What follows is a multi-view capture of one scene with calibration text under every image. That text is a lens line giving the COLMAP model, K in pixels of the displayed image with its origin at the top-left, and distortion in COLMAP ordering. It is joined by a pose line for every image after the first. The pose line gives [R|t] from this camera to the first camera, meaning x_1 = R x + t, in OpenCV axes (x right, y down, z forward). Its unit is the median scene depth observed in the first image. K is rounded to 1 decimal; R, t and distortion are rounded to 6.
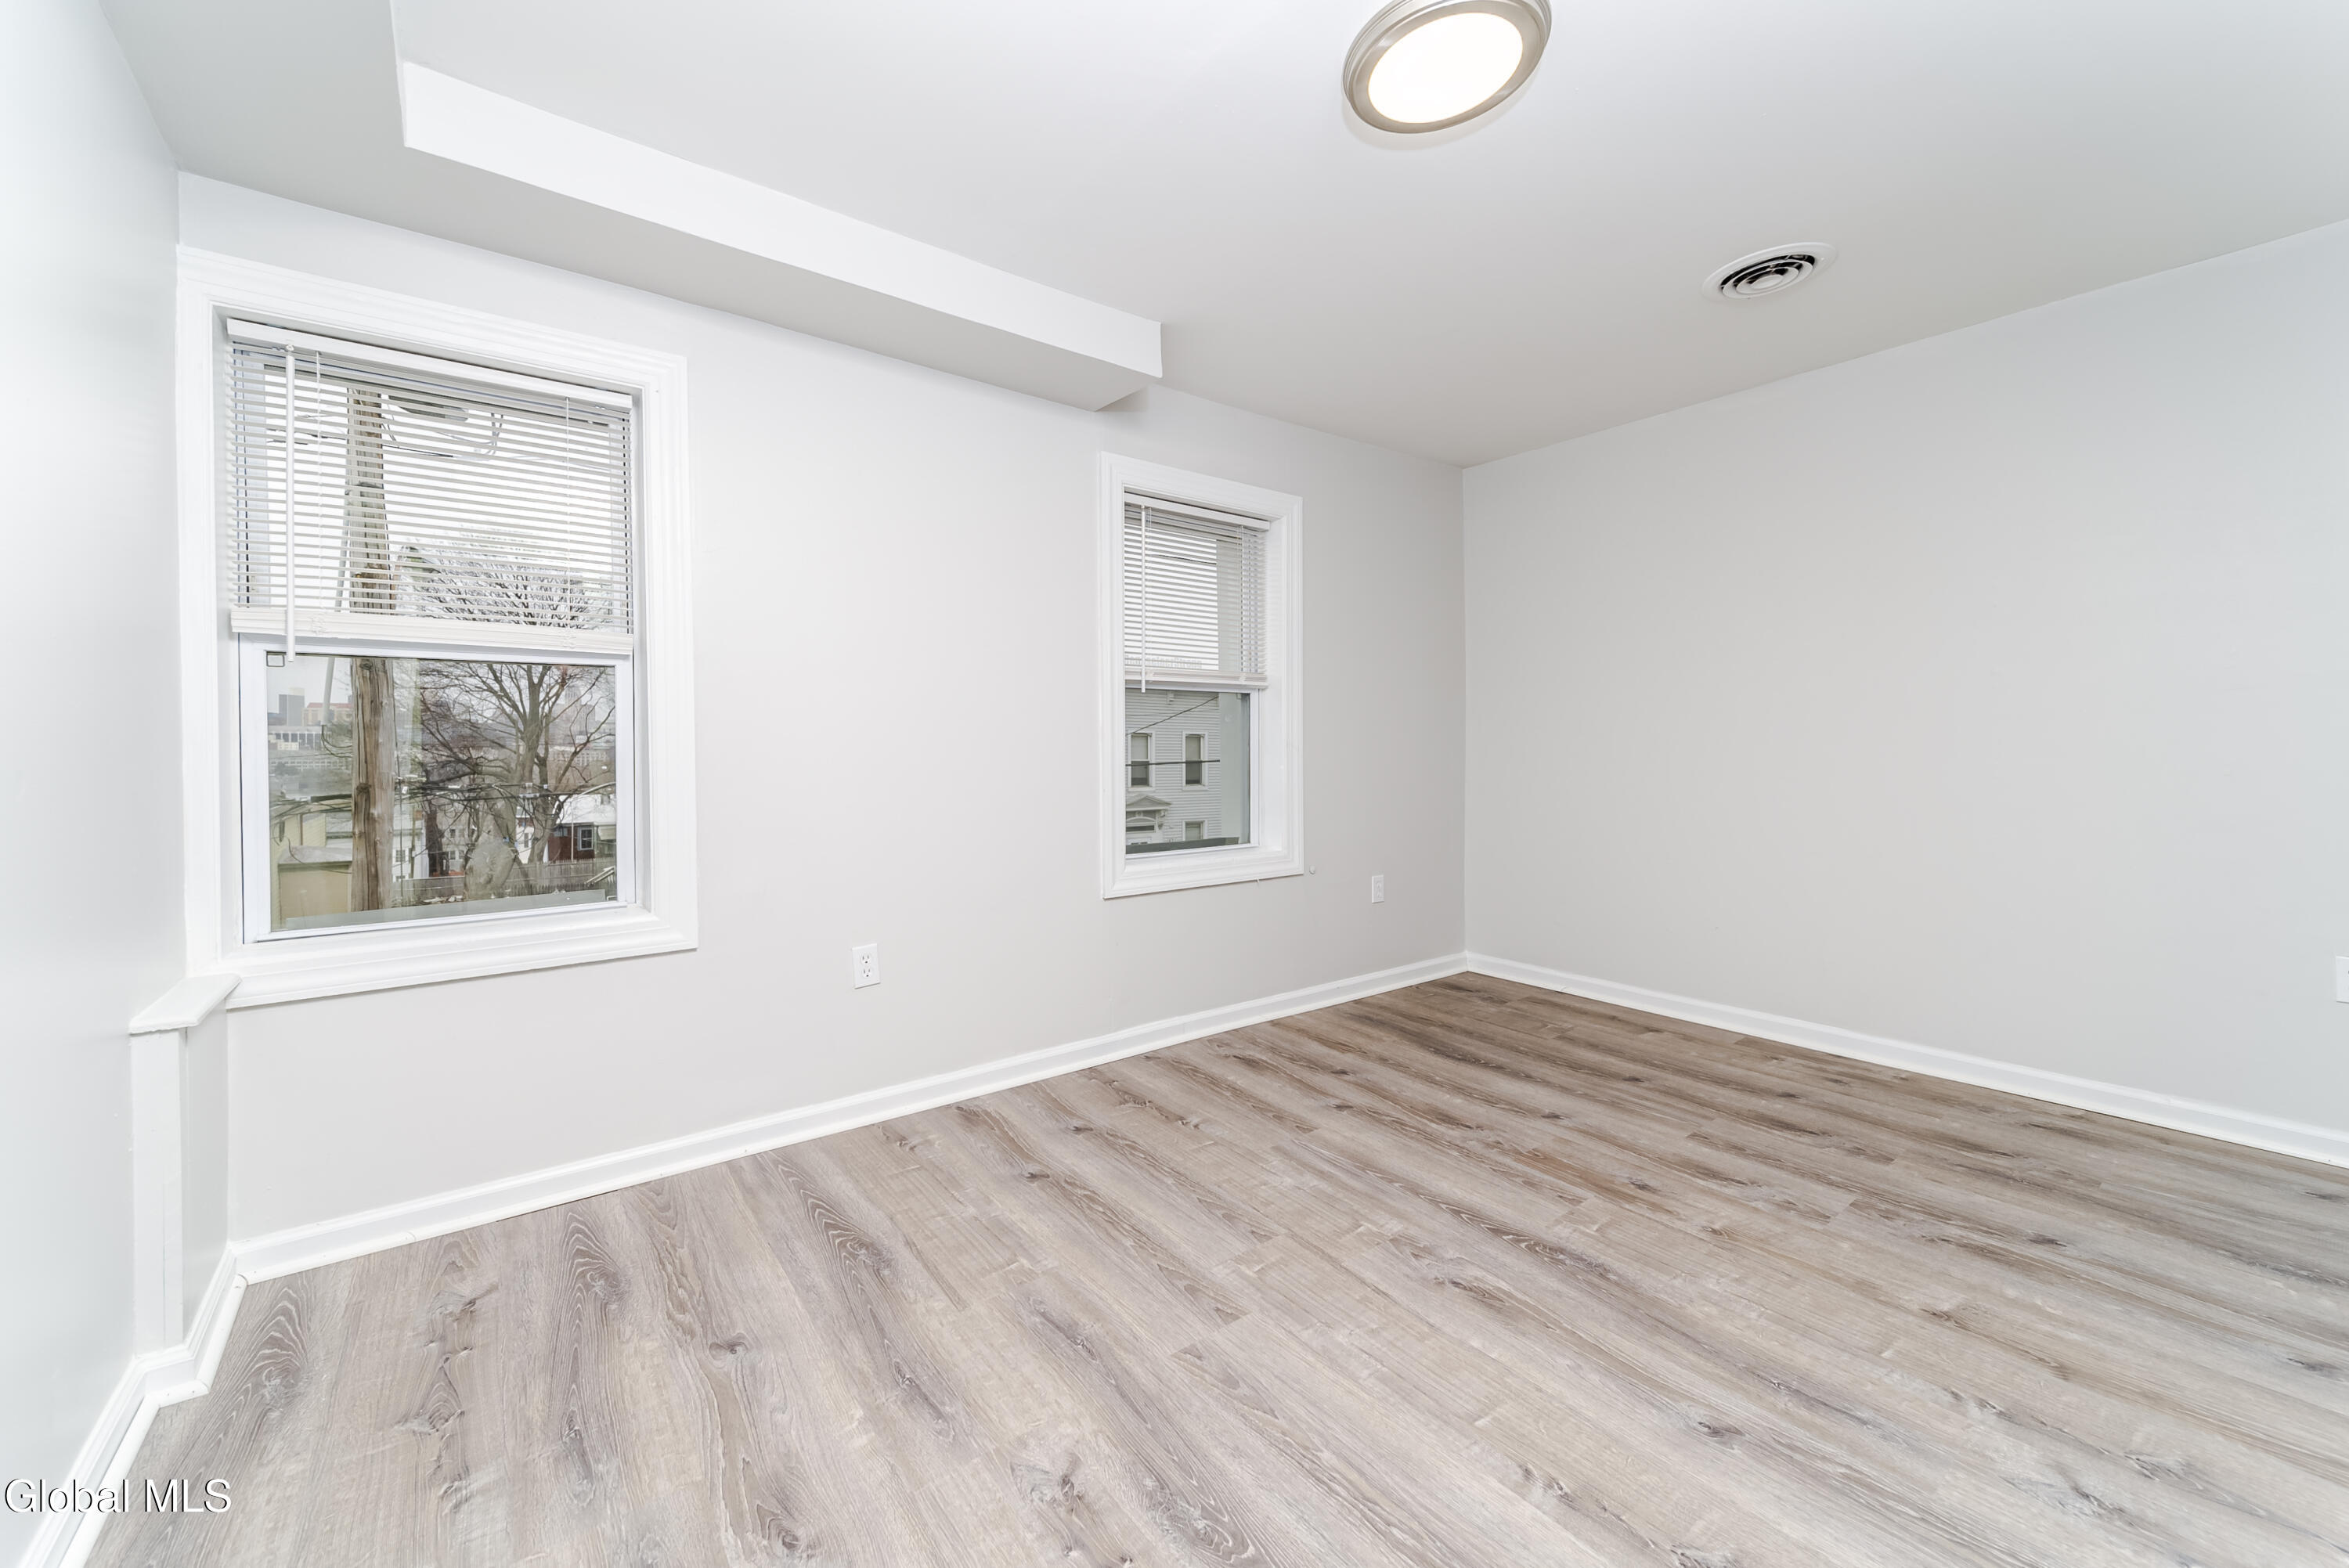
lens RADIAL K [[820.8, 0, 1168.4], [0, 820.8, 773.3], [0, 0, 1]] dist [0.006103, -0.000254]
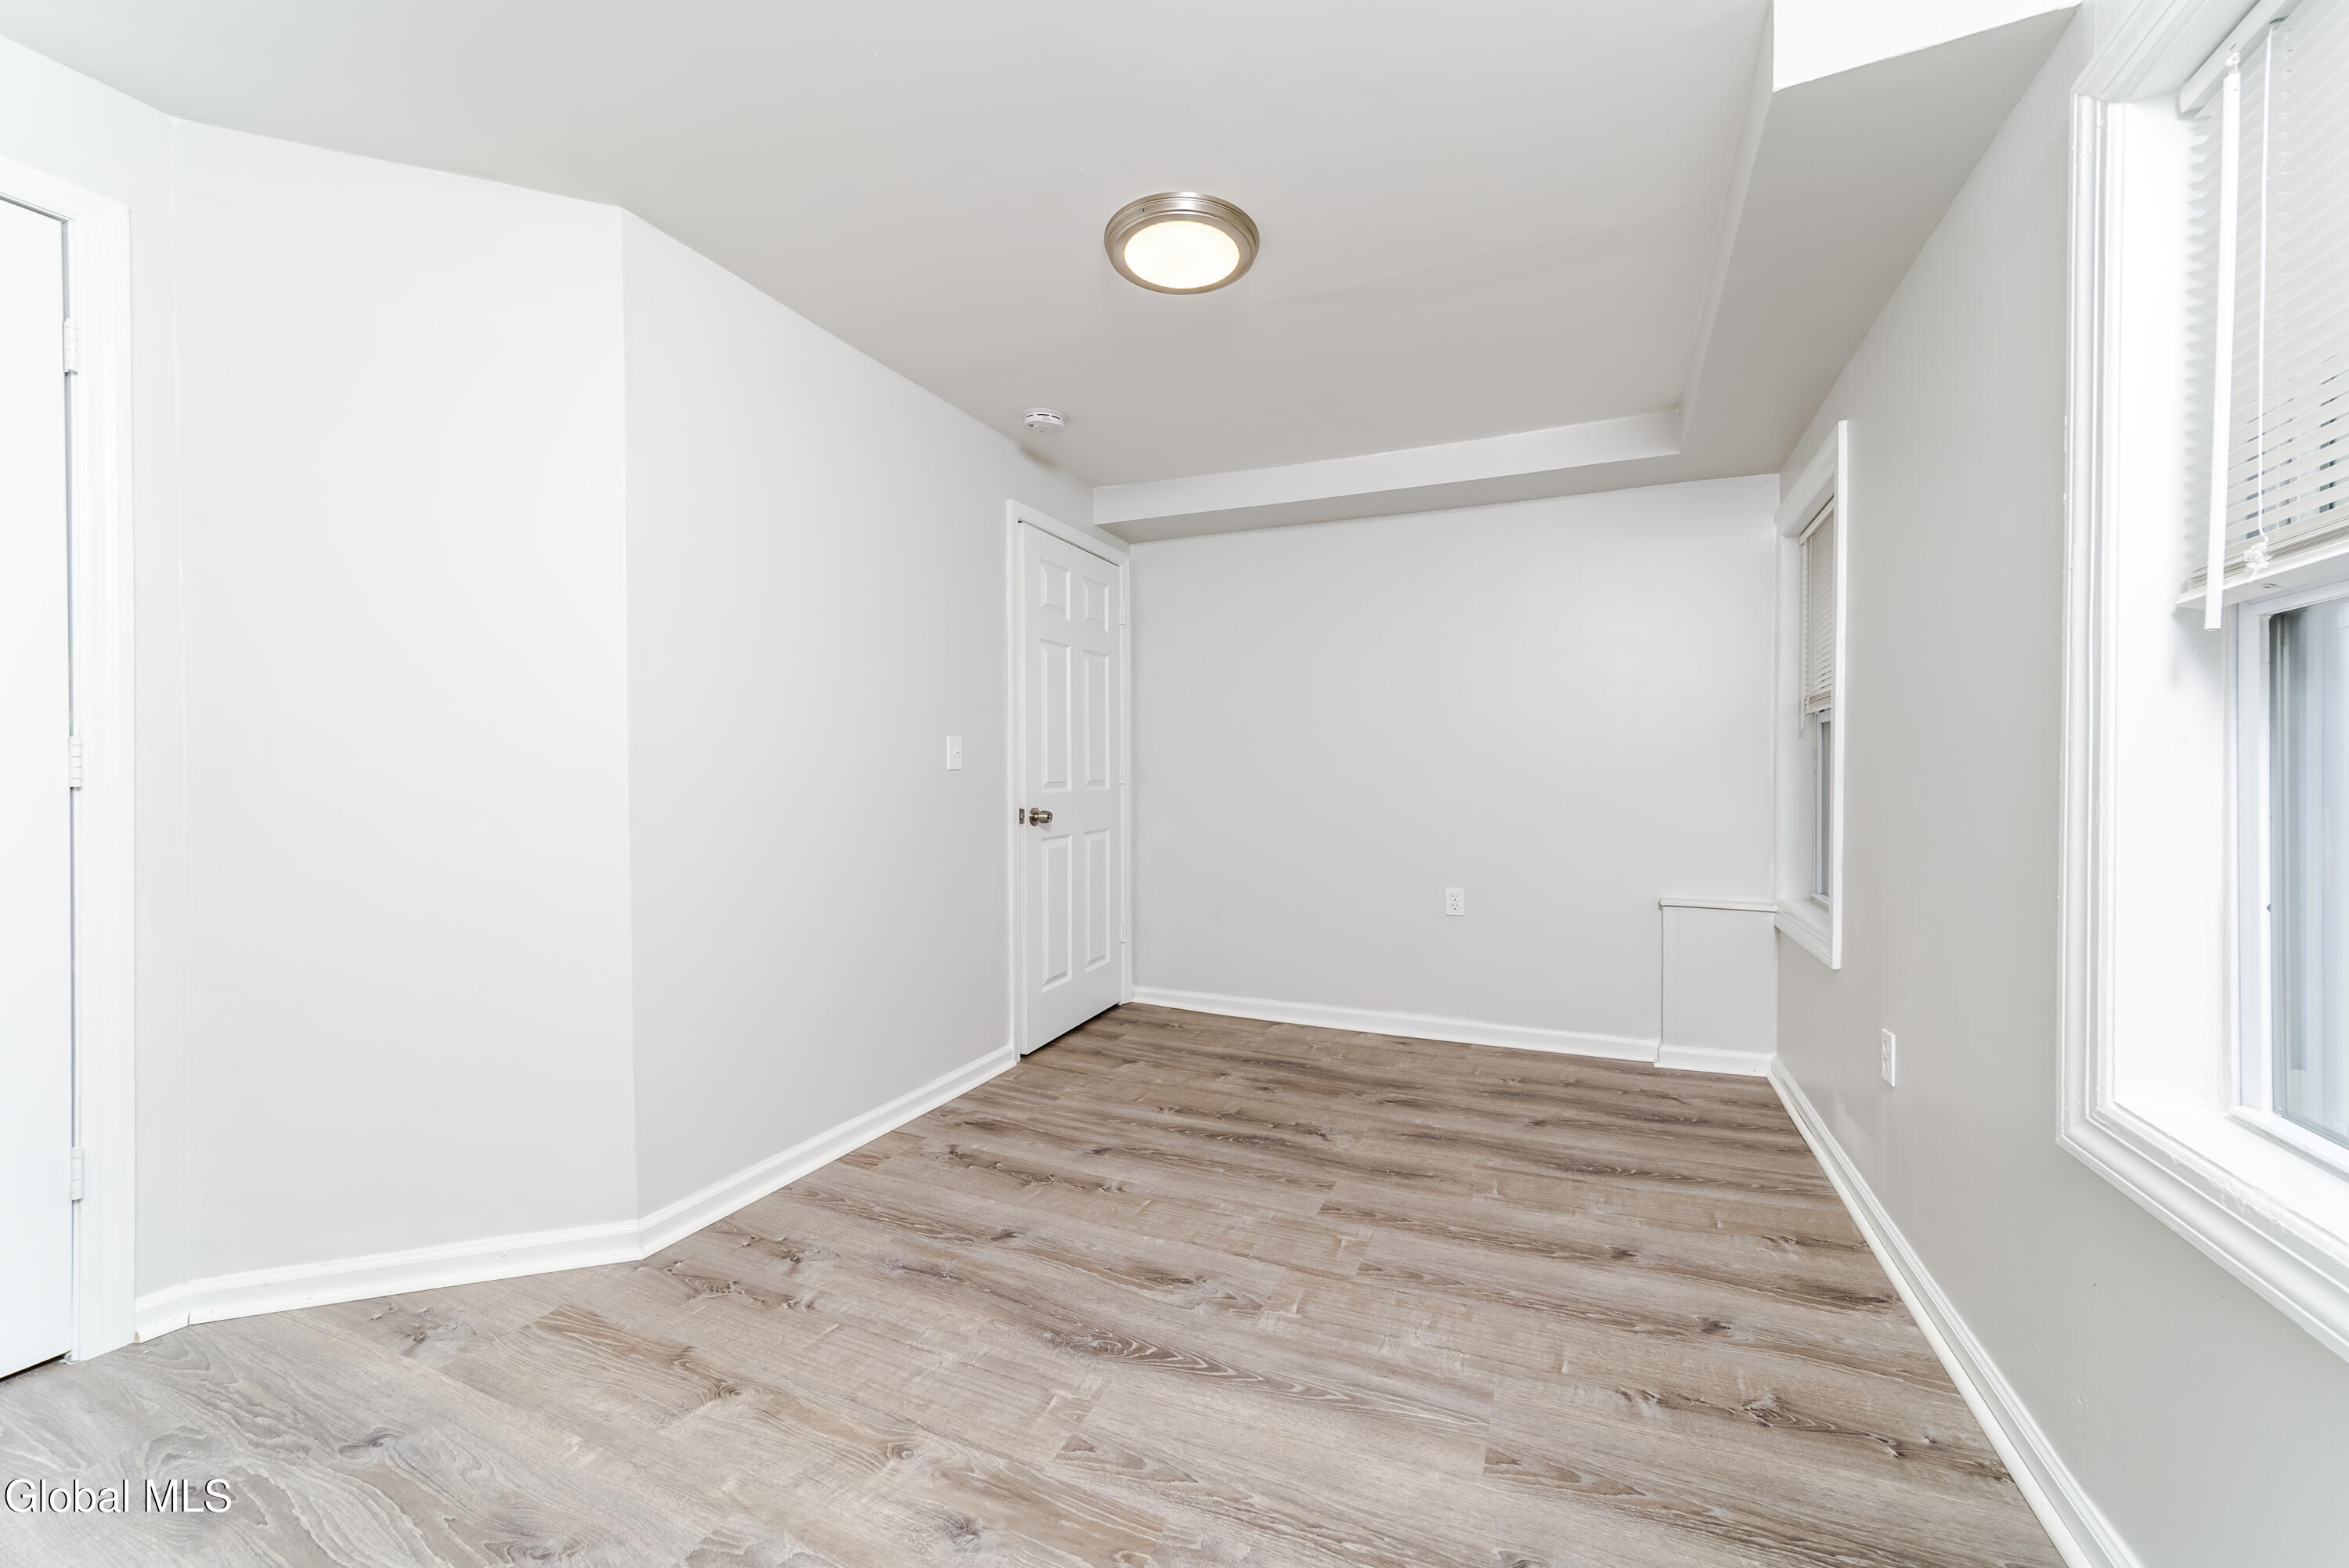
lens RADIAL K [[820.8, 0, 1168.4], [0, 820.8, 773.3], [0, 0, 1]] dist [0.006103, -0.000254]
pose [[-0.875691, -0.001151, -0.482870, 0.873391], [-0.016527, 0.999483, 0.027589, -0.069035], [0.482589, 0.032140, -0.875257, 1.872521]]
